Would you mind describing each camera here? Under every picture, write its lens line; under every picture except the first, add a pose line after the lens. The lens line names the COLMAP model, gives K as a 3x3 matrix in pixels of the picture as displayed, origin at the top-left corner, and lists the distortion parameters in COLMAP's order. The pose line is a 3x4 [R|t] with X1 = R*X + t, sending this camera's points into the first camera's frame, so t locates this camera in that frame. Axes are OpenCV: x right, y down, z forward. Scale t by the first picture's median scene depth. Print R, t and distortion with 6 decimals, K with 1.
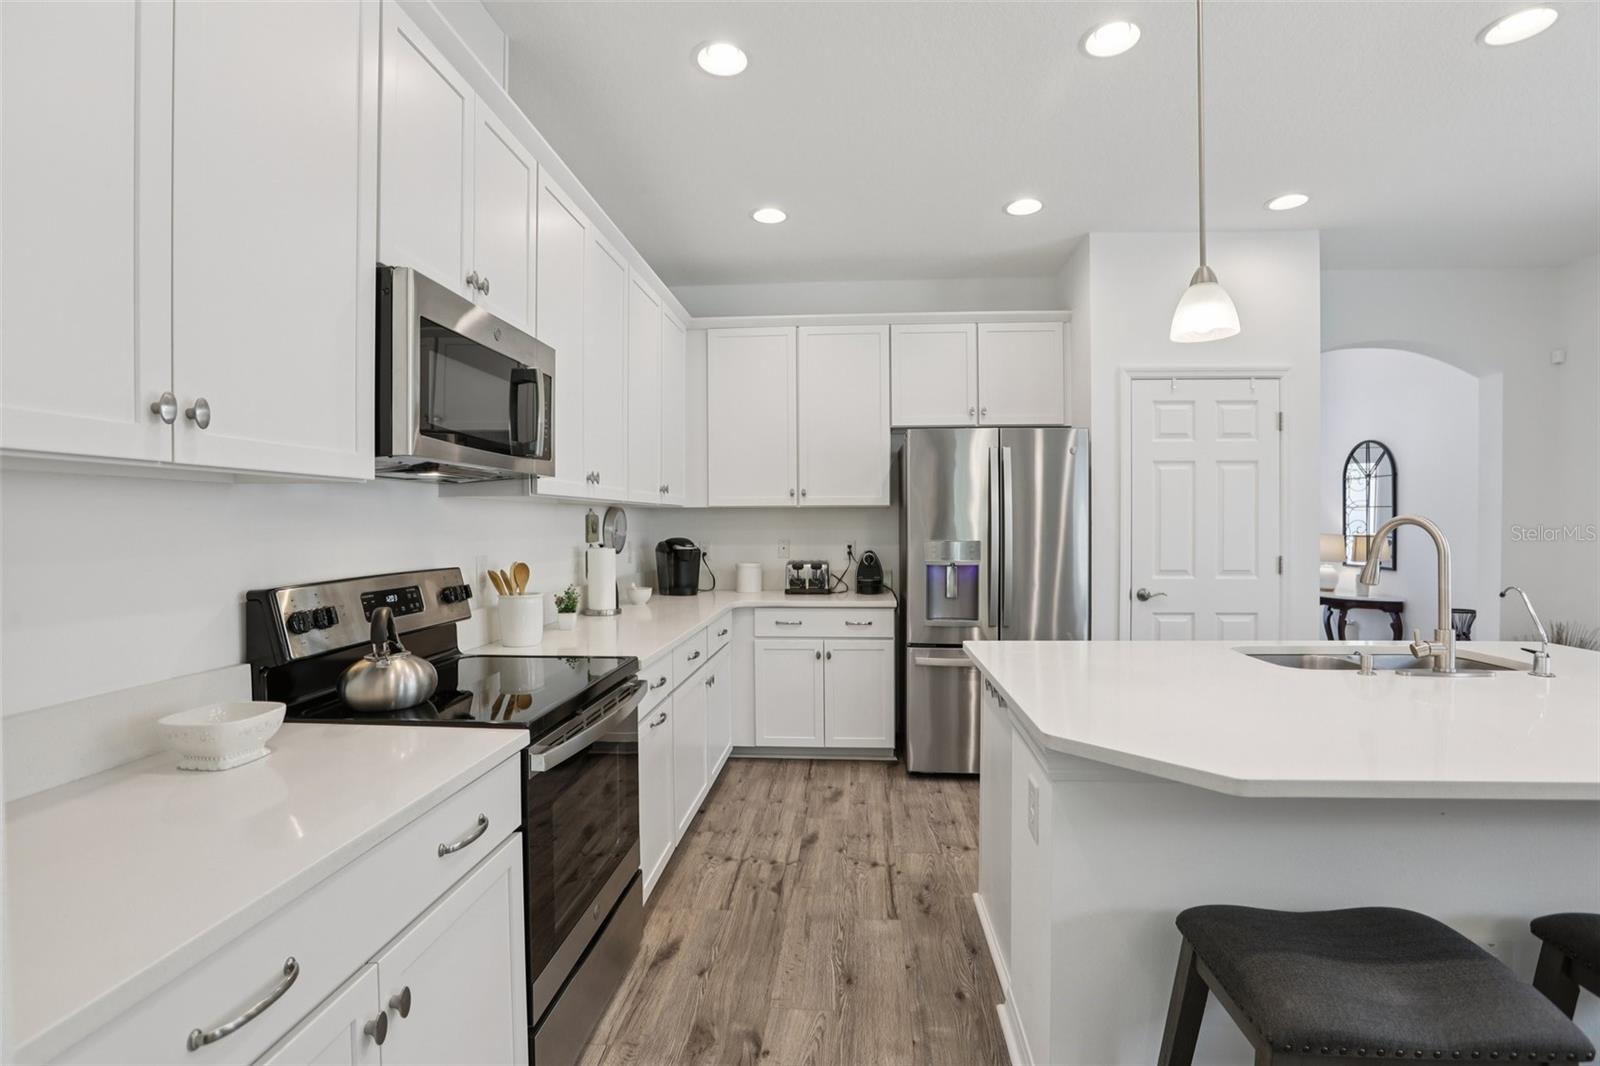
lens RADIAL K [[726.0, 0, 802.7], [0, 726.0, 528.9], [0, 0, 1]] dist [-0.063481, 0.024256]
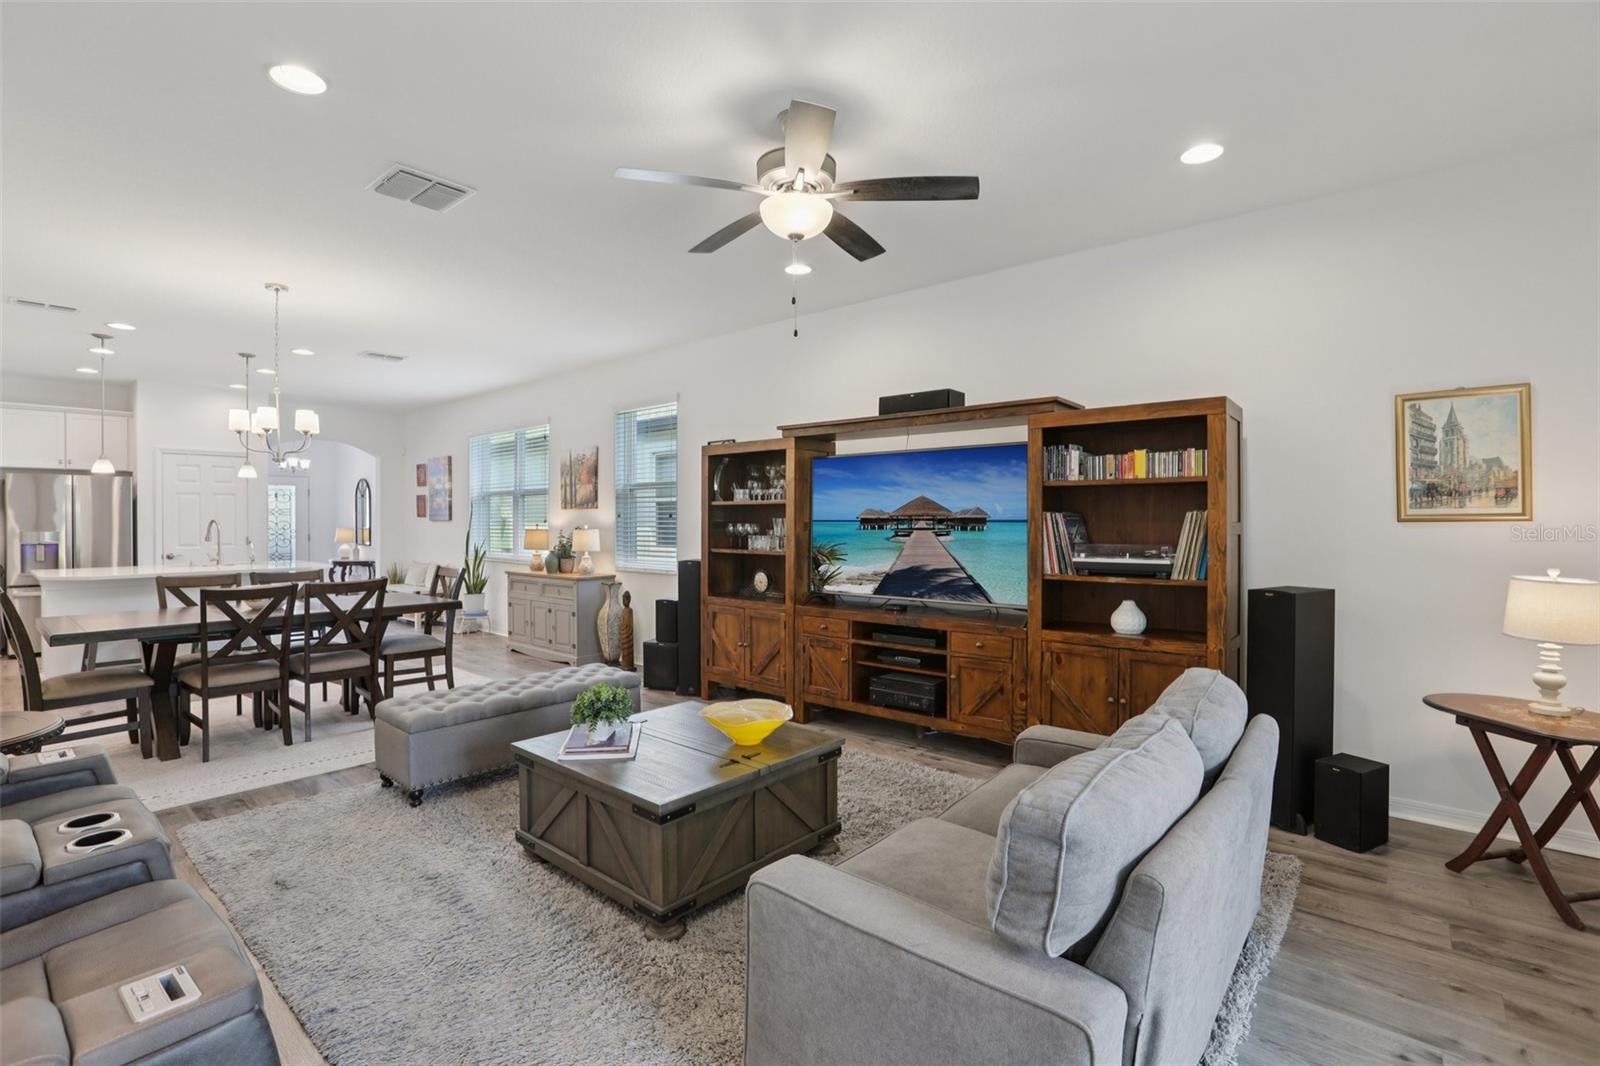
lens RADIAL K [[733.3, 0, 801.4], [0, 733.3, 524.7], [0, 0, 1]] dist [-0.046352, 0.015938]
pose [[0.590545, -0.005046, 0.806989, -0.120809], [0.009332, 0.999956, -0.000577, 0.017326], [-0.806951, 0.007872, 0.590566, -1.747054]]
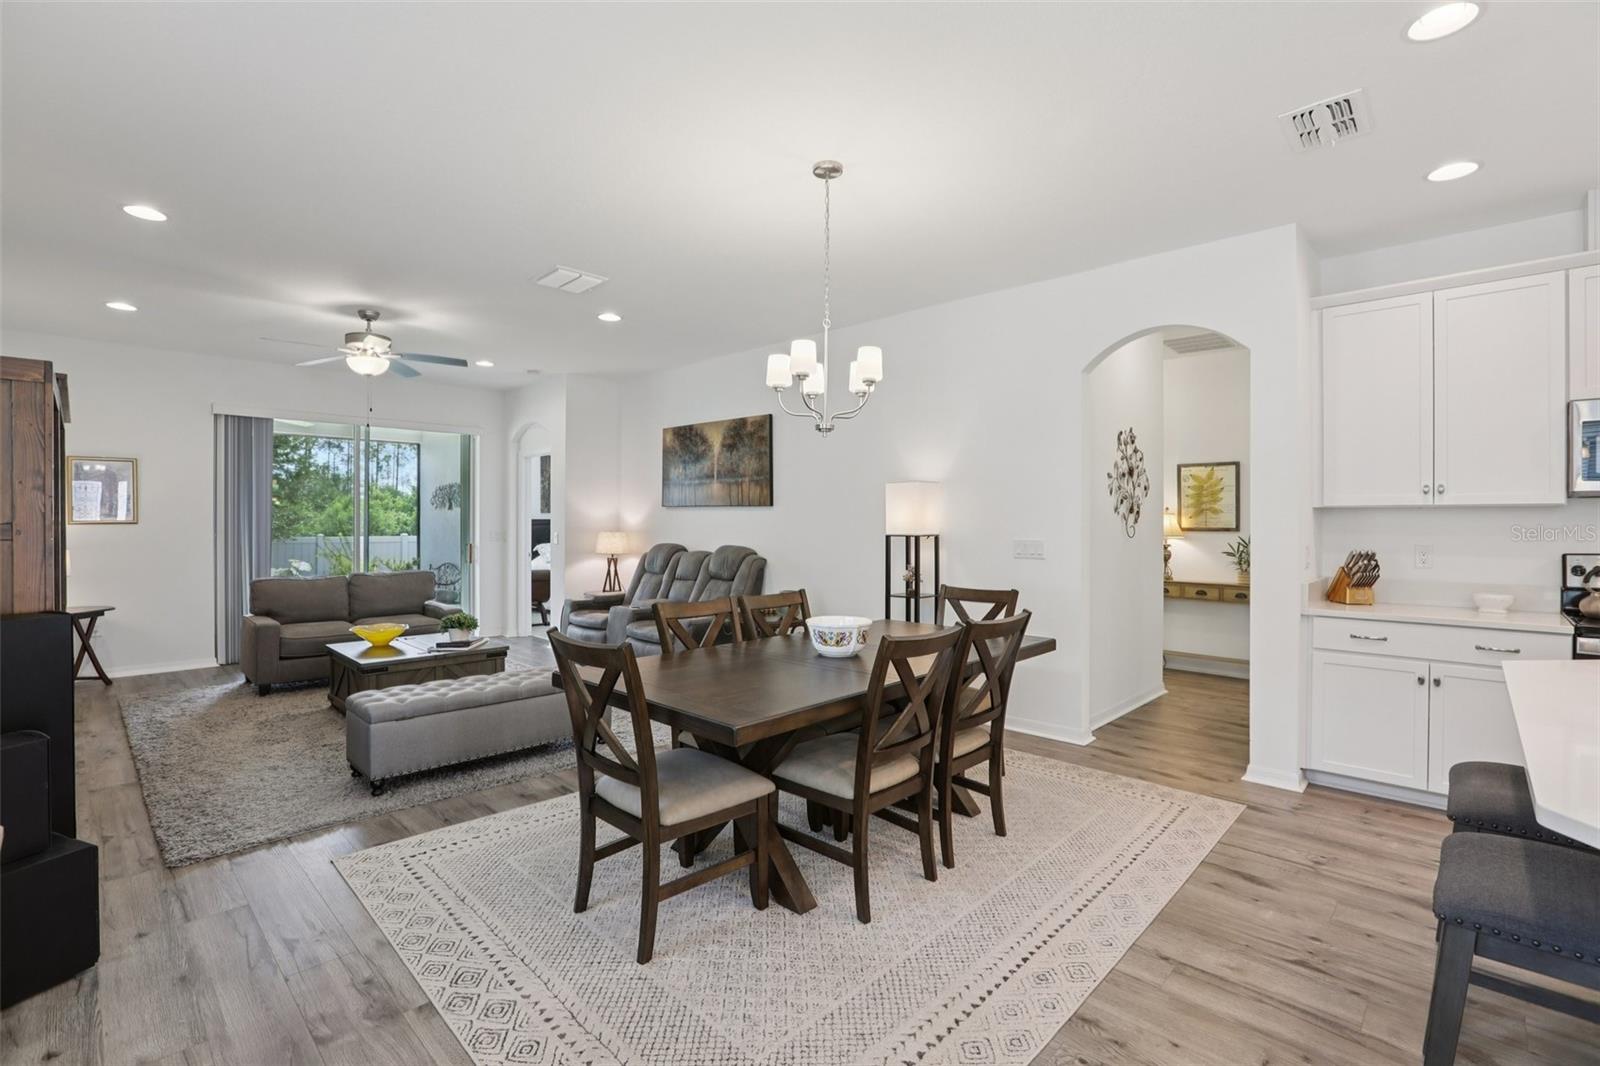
lens RADIAL K [[725.3, 0, 801.1], [0, 725.3, 523.4], [0, 0, 1]] dist [-0.045853, 0.014383]
pose [[-0.634772, 0.002167, -0.772696, 1.001596], [-0.008655, 0.999913, 0.009914, -0.003807], [0.772651, 0.012981, -0.634698, 0.224487]]
